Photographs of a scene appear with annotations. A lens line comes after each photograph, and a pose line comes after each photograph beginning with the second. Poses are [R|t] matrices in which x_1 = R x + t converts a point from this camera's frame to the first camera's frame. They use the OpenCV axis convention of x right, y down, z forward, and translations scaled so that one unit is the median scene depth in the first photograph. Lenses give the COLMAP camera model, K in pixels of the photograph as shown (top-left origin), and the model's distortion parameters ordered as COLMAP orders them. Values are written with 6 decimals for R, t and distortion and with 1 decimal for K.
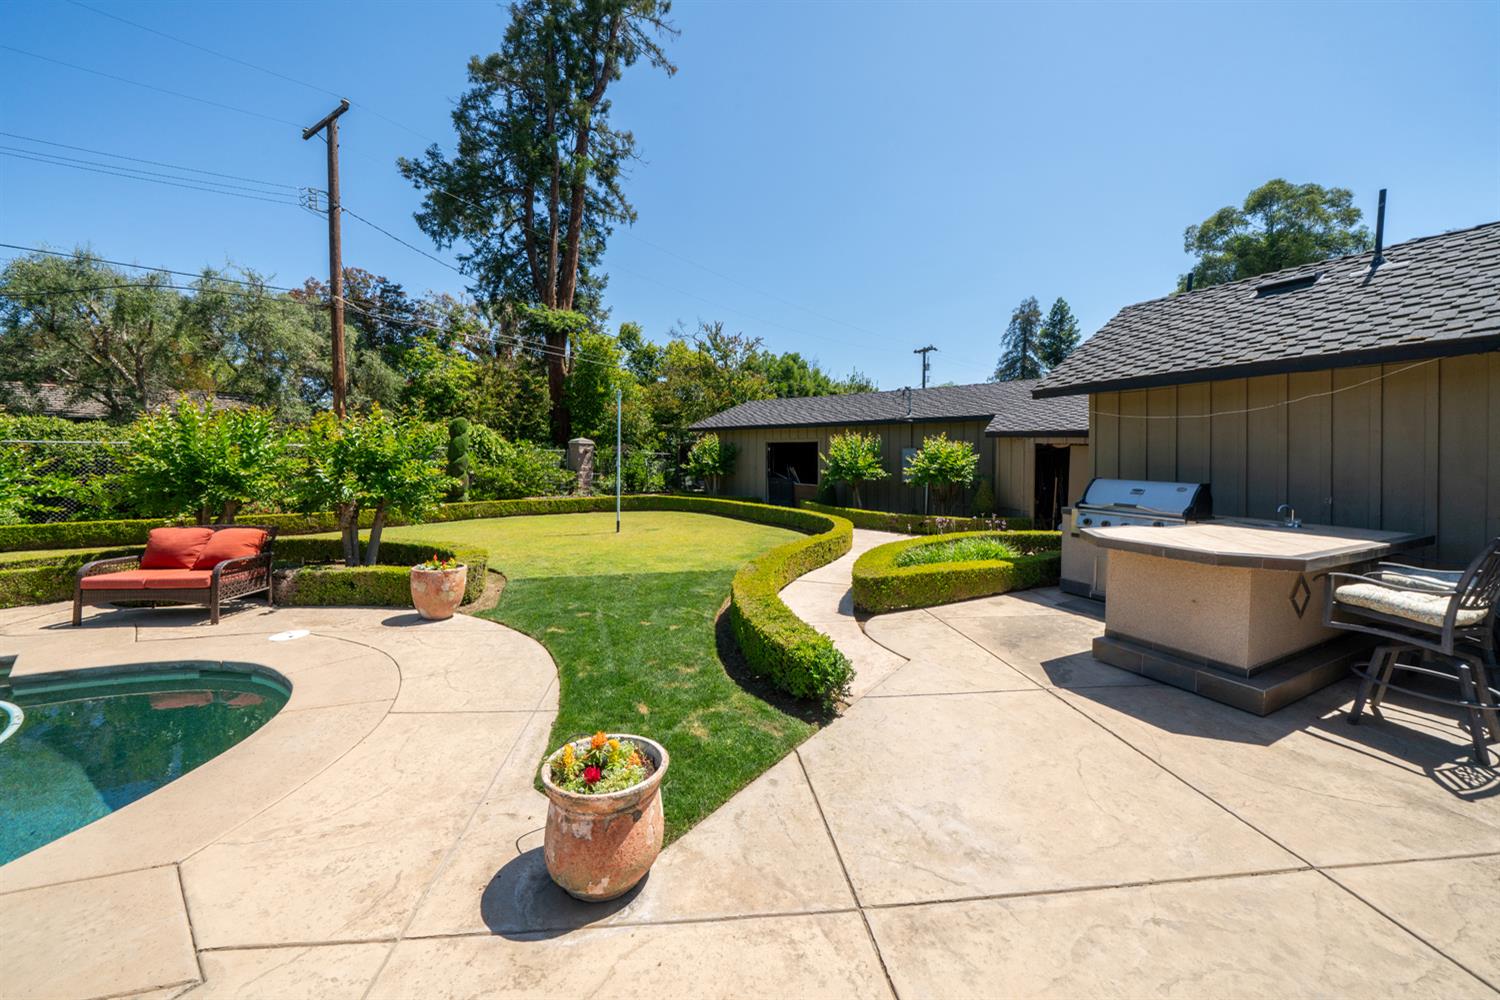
lens RADIAL K [[502.5, 0, 755.2], [0, 502.5, 473.7], [0, 0, 1]] dist [-0.006314, -0.000331]
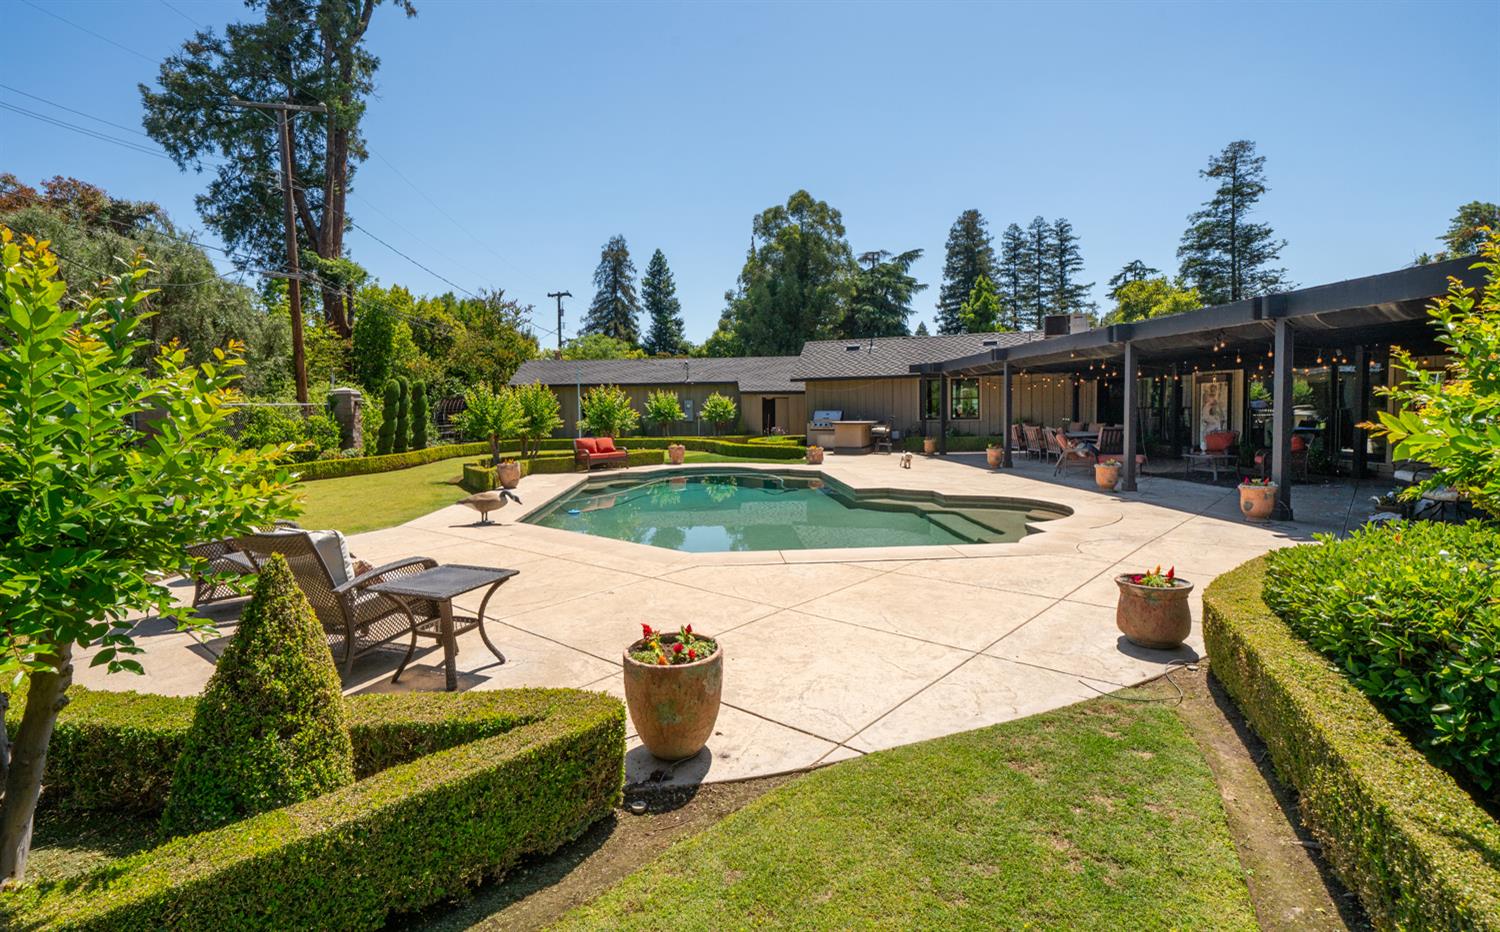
lens RADIAL K [[712.1, 0, 758.7], [0, 712.1, 429.7], [0, 0, 1]] dist [0.009458, -0.000213]
pose [[0.722740, -0.041433, 0.689877, -0.934929], [0.041555, 0.999001, 0.016464, 0.014079], [-0.689870, 0.016769, 0.723739, -0.690967]]
